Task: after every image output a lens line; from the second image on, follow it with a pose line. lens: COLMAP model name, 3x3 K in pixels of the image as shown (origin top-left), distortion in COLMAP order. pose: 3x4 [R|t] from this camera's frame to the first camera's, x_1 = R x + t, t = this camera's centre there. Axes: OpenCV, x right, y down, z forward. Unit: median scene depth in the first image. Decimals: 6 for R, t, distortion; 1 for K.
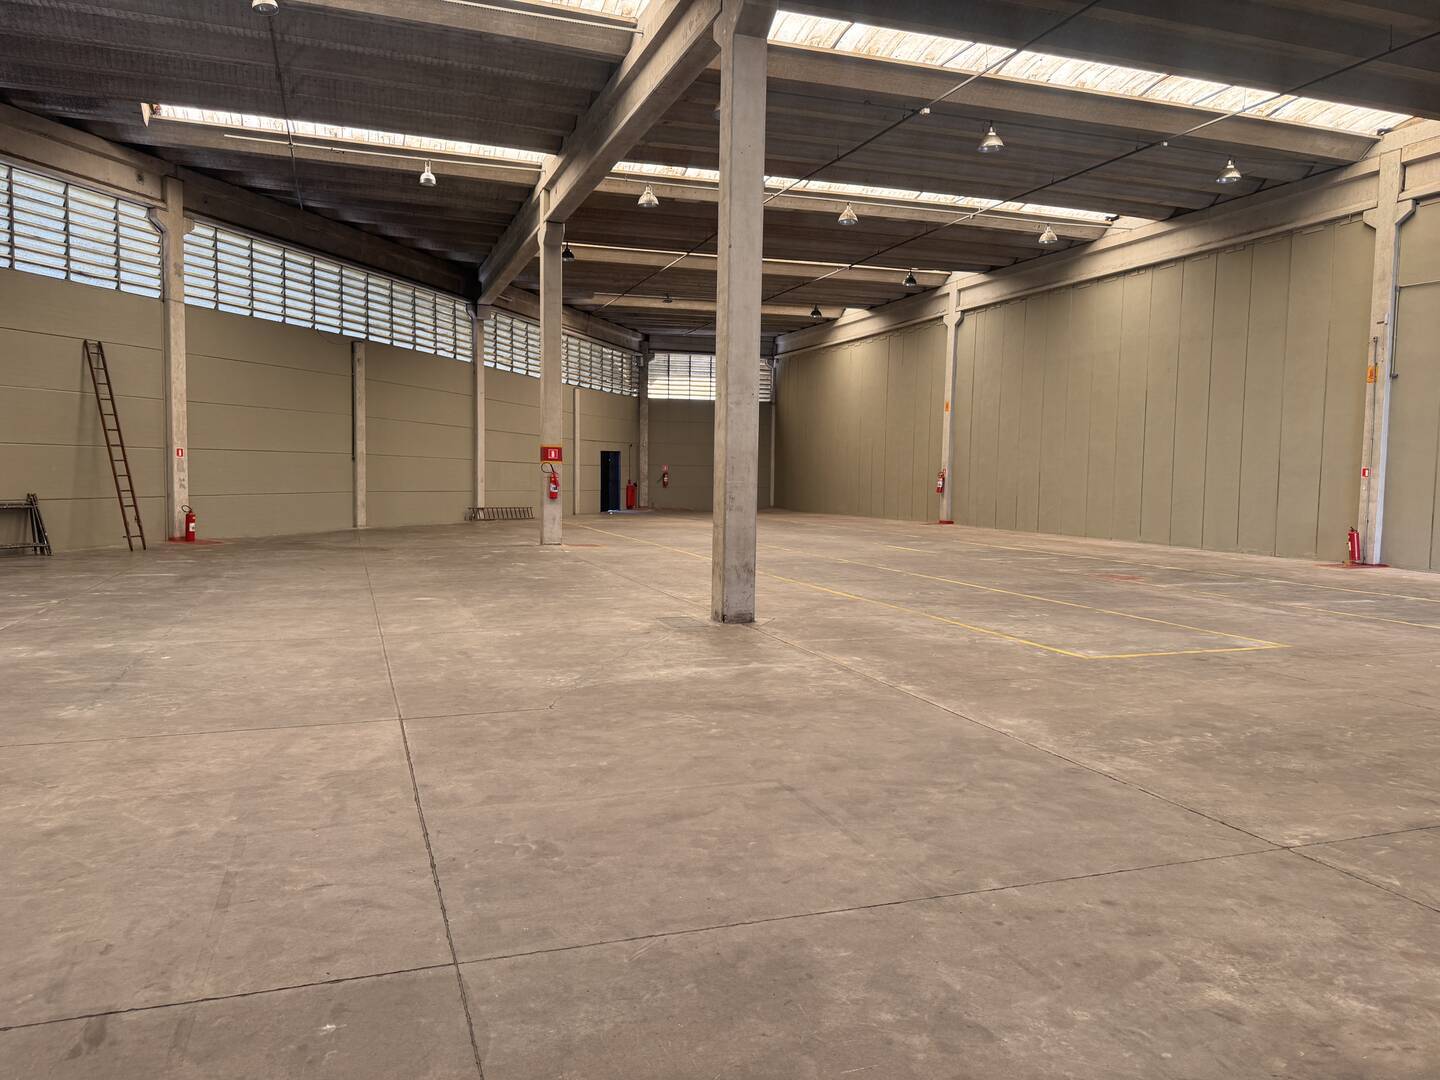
lens RADIAL K [[999.1, 0, 720.0], [0, 999.1, 540.0], [0, 0, 1]] dist [0.029413, -0.035722]
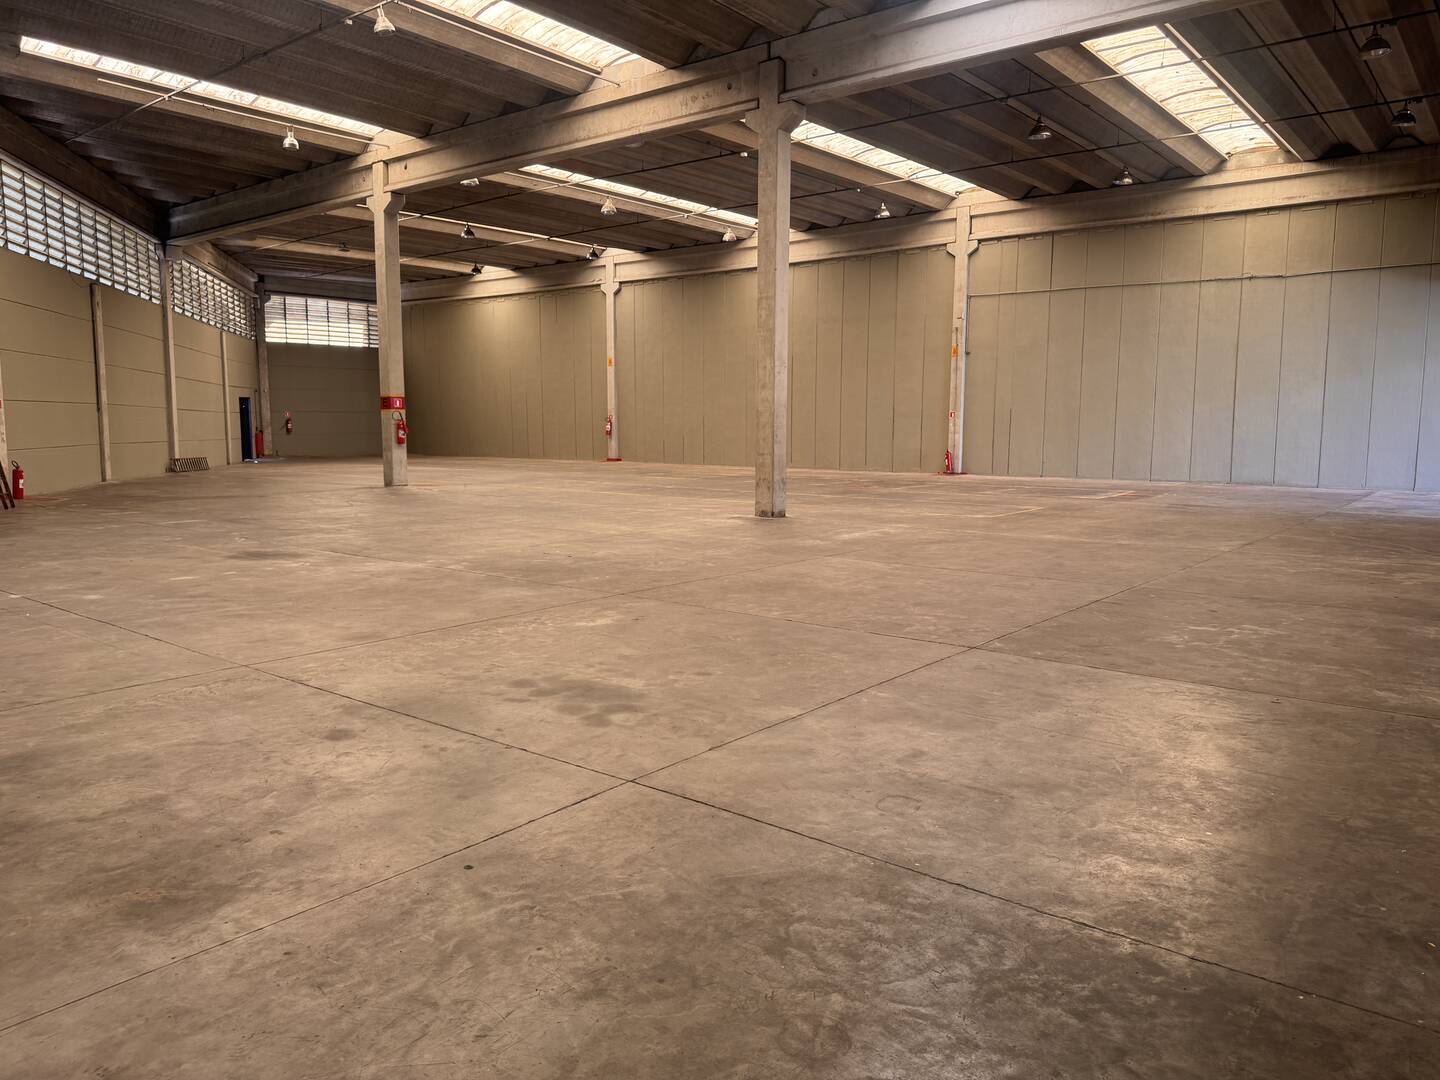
lens RADIAL K [[983.8, 0, 720.0], [0, 983.8, 540.0], [0, 0, 1]] dist [0.154141, -0.250319]
pose [[0.856679, -0.074793, 0.510399, -0.303338], [0.045681, 0.996545, 0.069359, 0.002667], [-0.513823, -0.036103, 0.857136, -0.099117]]
